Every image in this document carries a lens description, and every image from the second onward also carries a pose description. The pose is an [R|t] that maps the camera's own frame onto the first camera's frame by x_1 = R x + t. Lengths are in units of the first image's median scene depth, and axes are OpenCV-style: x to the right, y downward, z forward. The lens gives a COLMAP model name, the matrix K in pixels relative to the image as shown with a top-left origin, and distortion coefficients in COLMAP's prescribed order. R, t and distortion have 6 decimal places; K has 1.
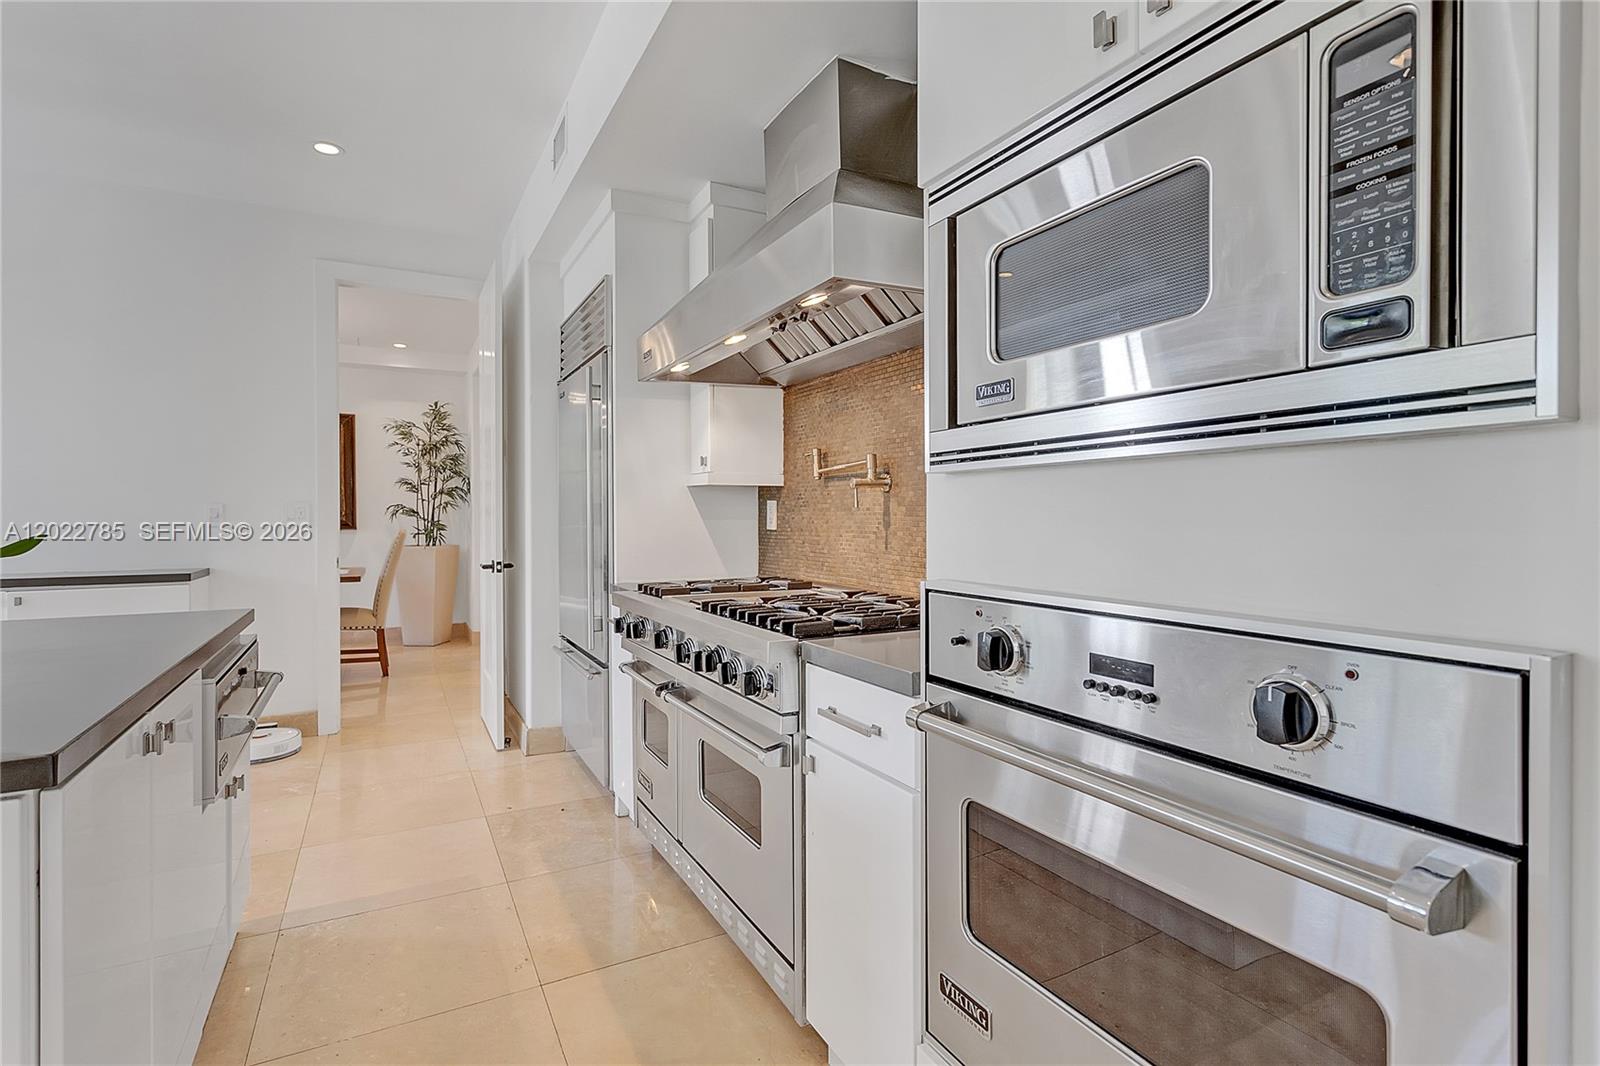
lens RADIAL K [[767.5, 0, 793.2], [0, 767.5, 527.9], [0, 0, 1]] dist [0.000467, 0.001044]
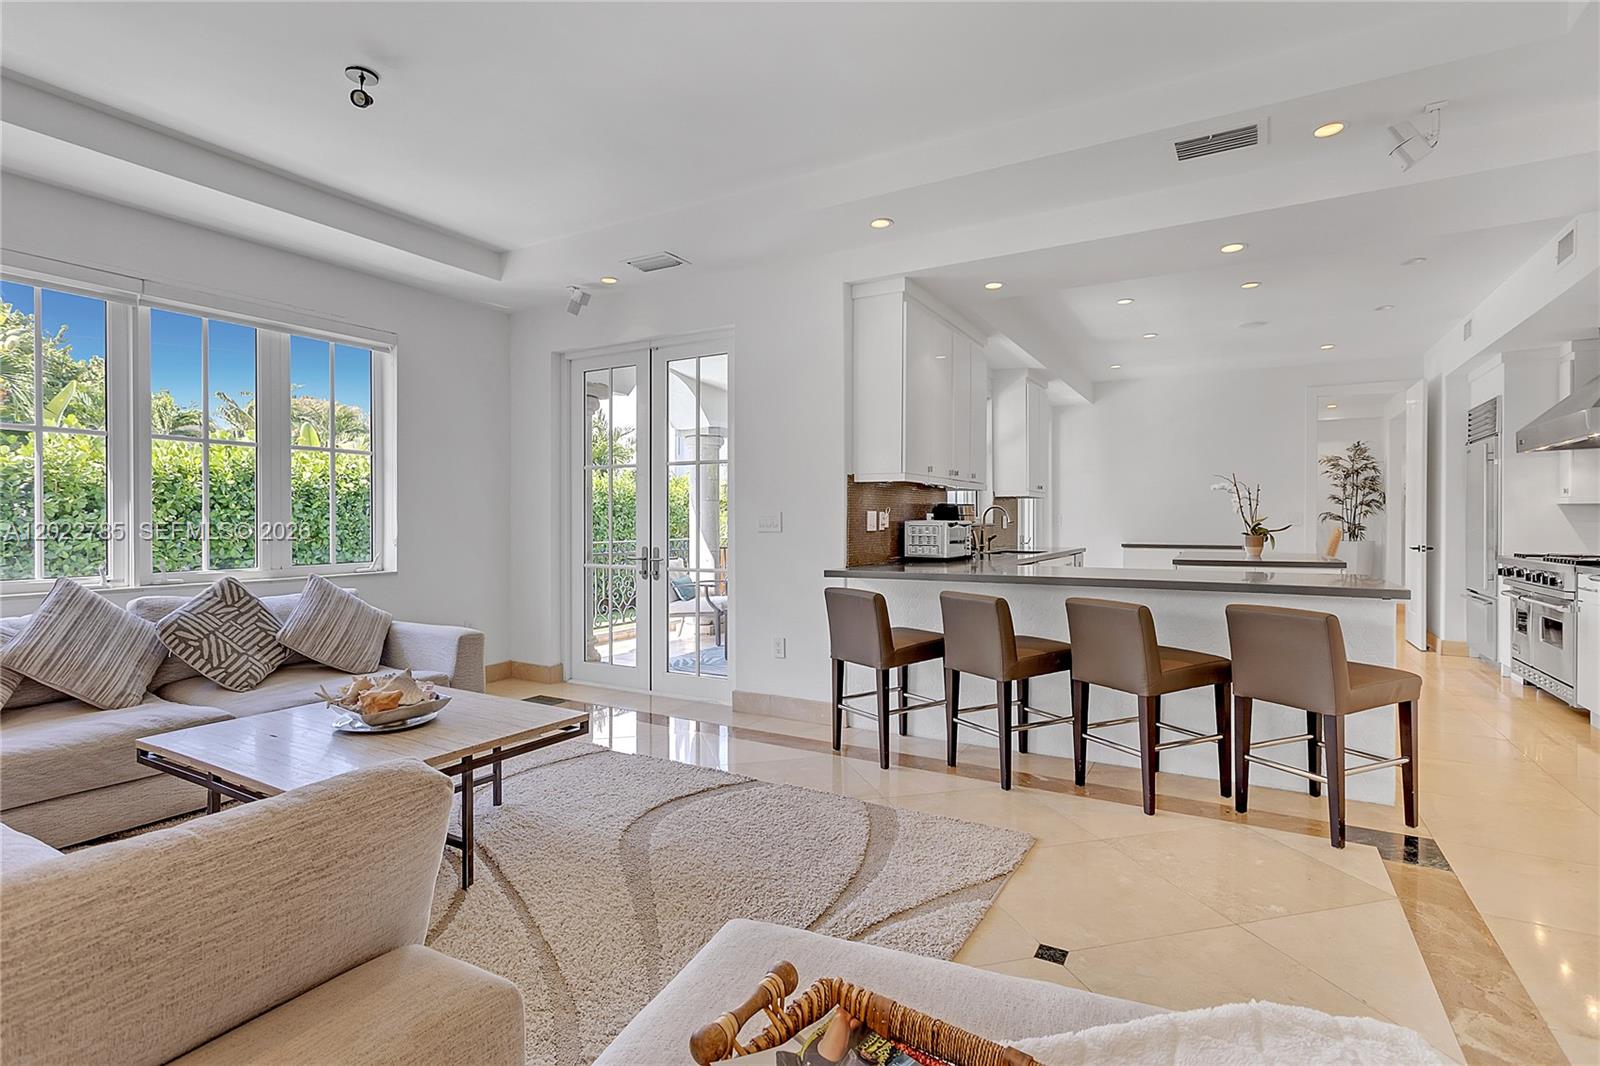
lens RADIAL K [[767.5, 0, 793.2], [0, 767.5, 527.9], [0, 0, 1]] dist [0.000467, 0.001044]
pose [[0.526315, 0.007866, -0.850253, 0.407779], [-0.012094, 0.999925, 0.001764, 0.018191], [0.850204, 0.009355, 0.526371, -1.324346]]
